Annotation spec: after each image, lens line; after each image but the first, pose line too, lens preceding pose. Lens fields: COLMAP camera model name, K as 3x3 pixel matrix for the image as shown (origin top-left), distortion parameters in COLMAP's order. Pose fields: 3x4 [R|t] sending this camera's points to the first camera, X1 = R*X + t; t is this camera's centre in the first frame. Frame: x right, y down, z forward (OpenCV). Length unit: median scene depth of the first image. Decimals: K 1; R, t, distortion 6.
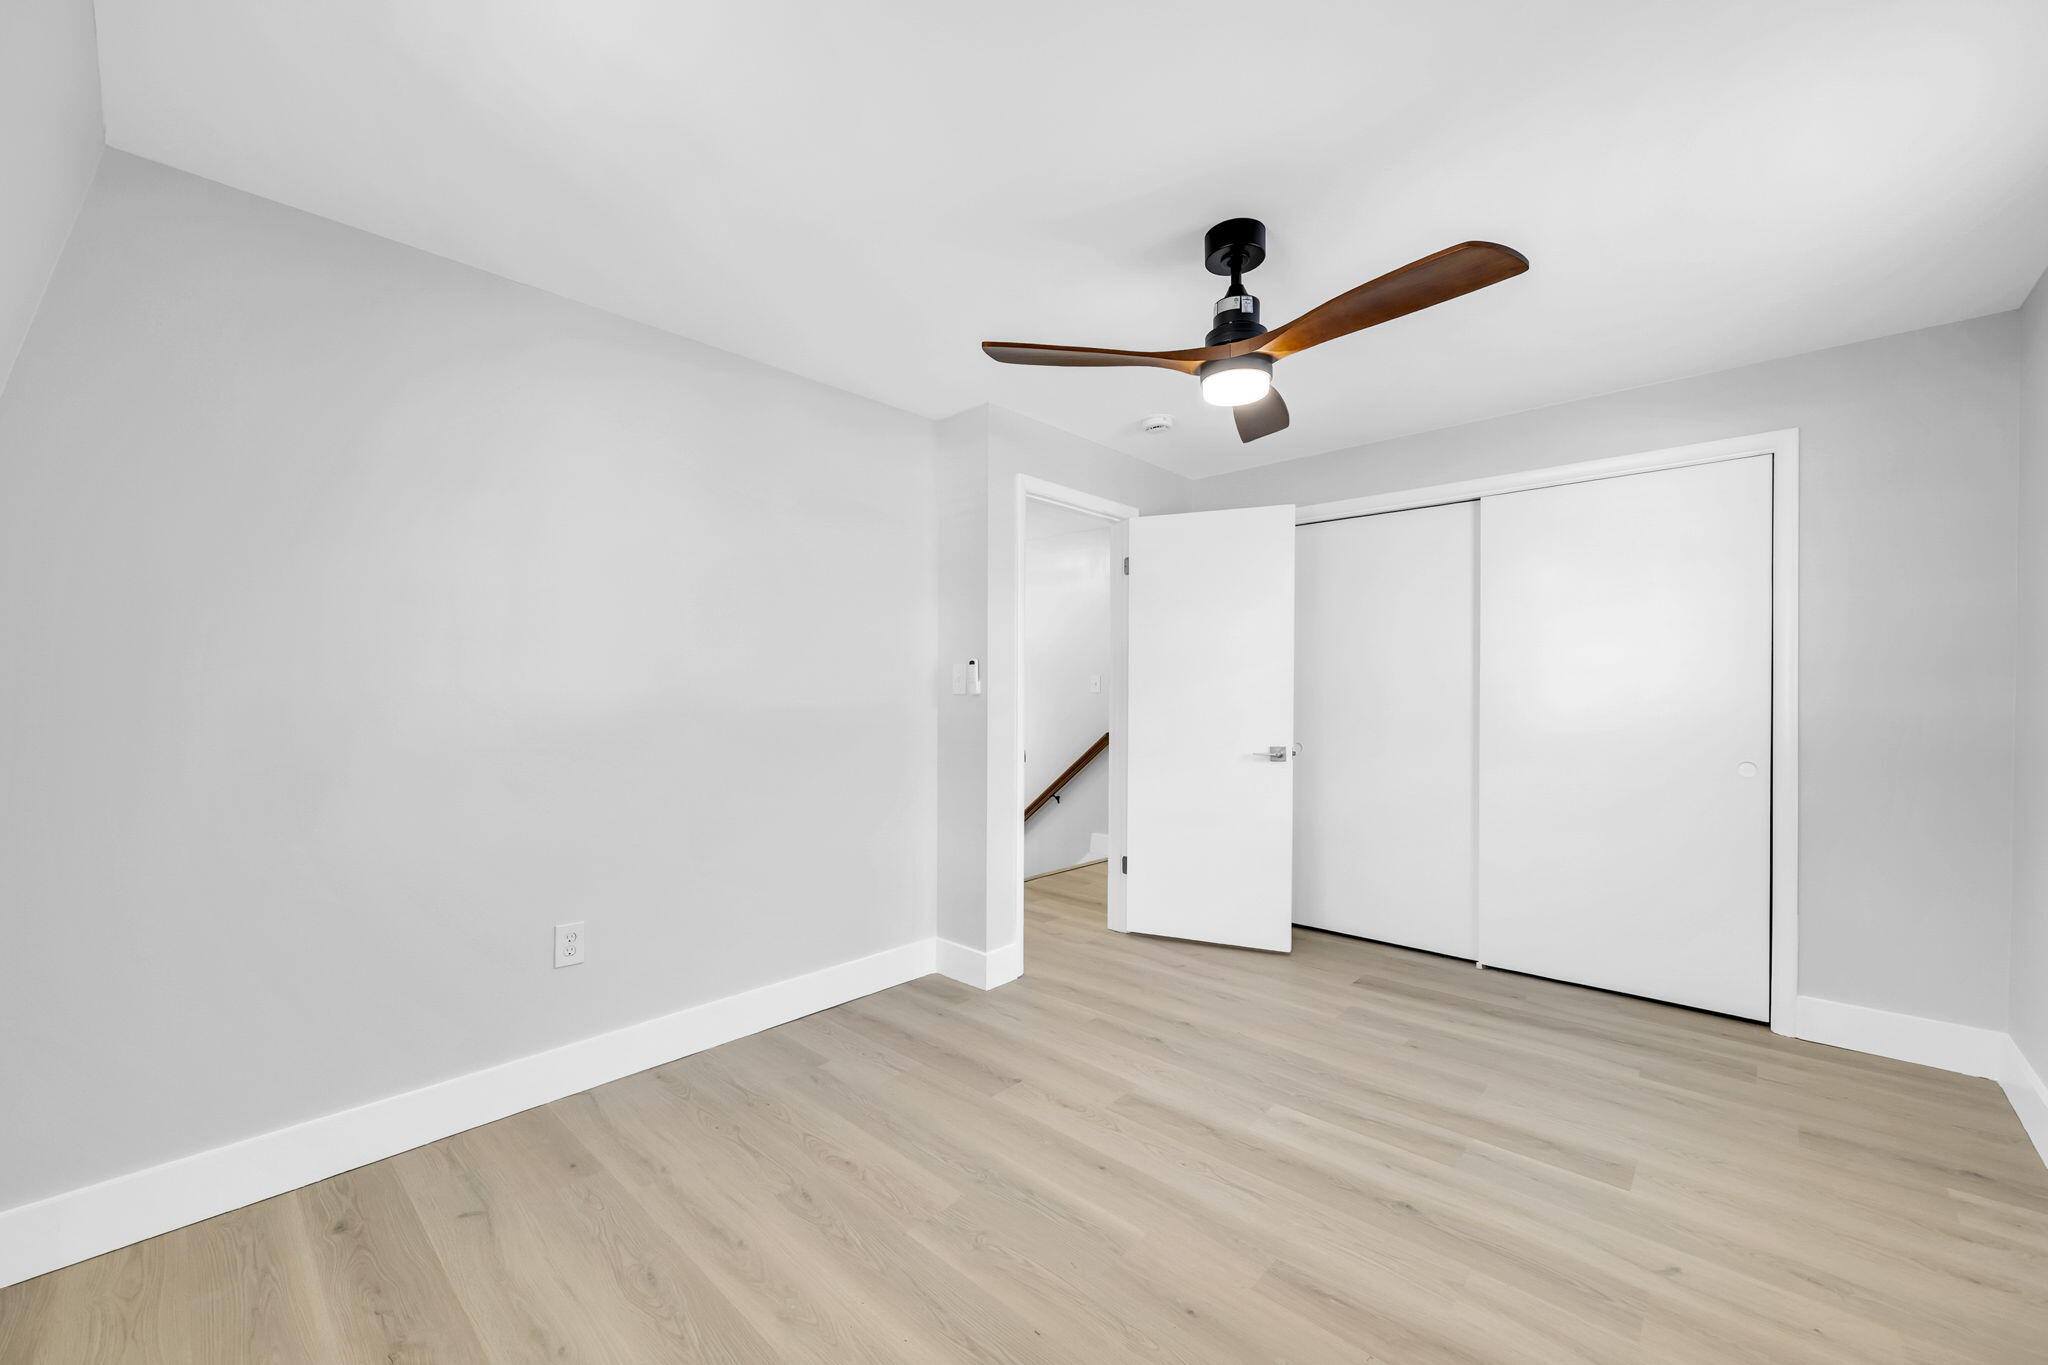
lens RADIAL K [[788.2, 0, 1024.0], [0, 788.2, 682.5], [0, 0, 1]] dist [-0.000313, 0.000041]
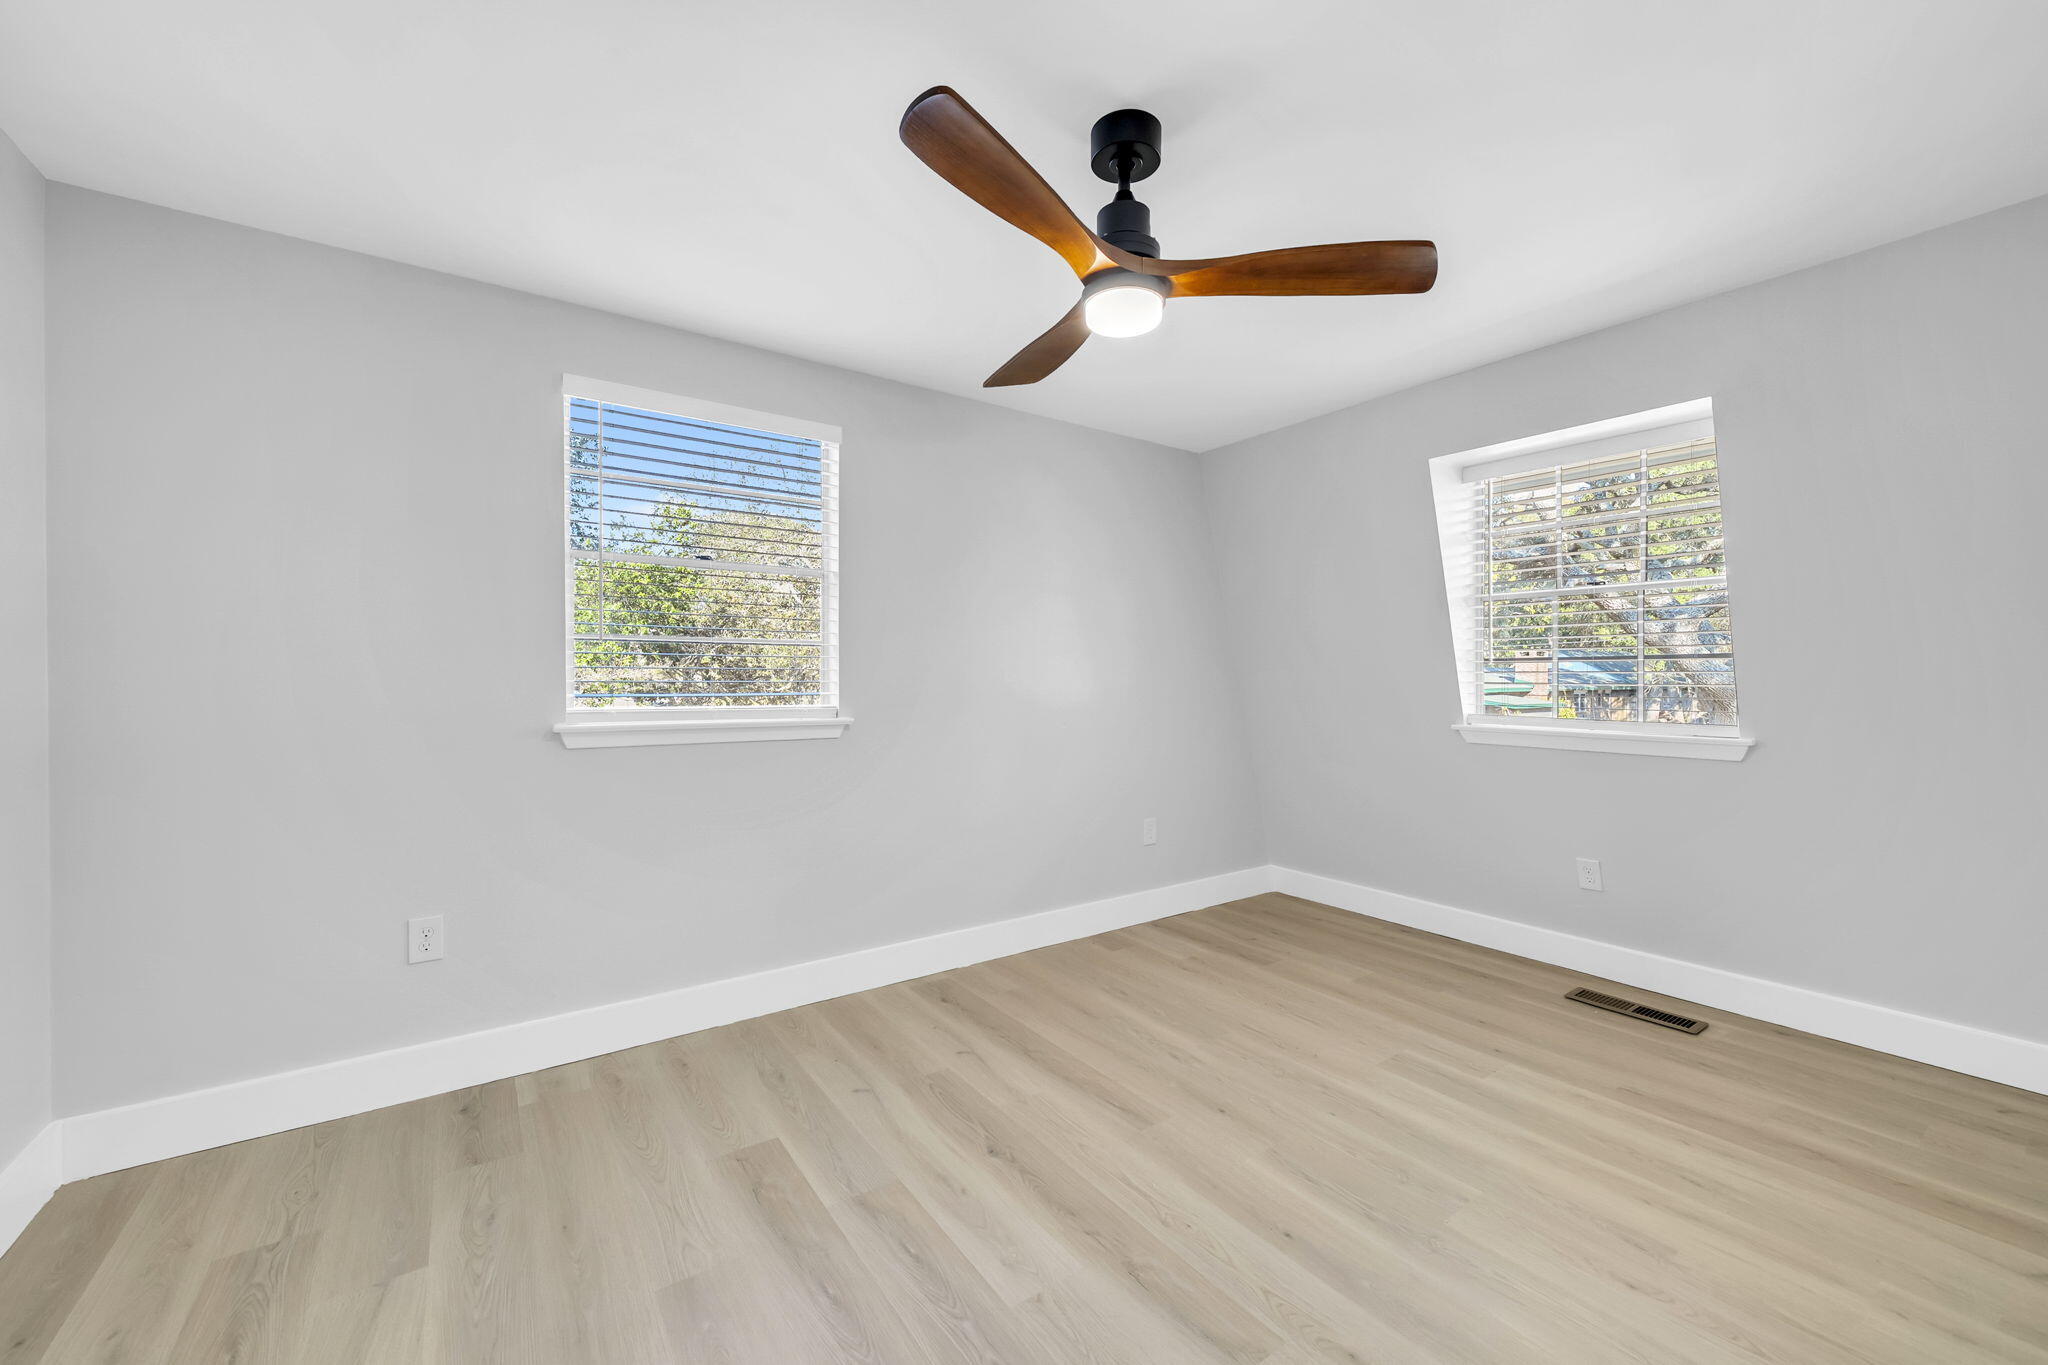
lens RADIAL K [[788.2, 0, 1024.0], [0, 788.2, 682.5], [0, 0, 1]] dist [-0.000313, 0.000041]
pose [[-0.976908, -0.008716, 0.213482, 0.207203], [-0.008306, 0.999962, 0.002814, 0.013297], [-0.213498, 0.000976, -0.976943, 1.947733]]
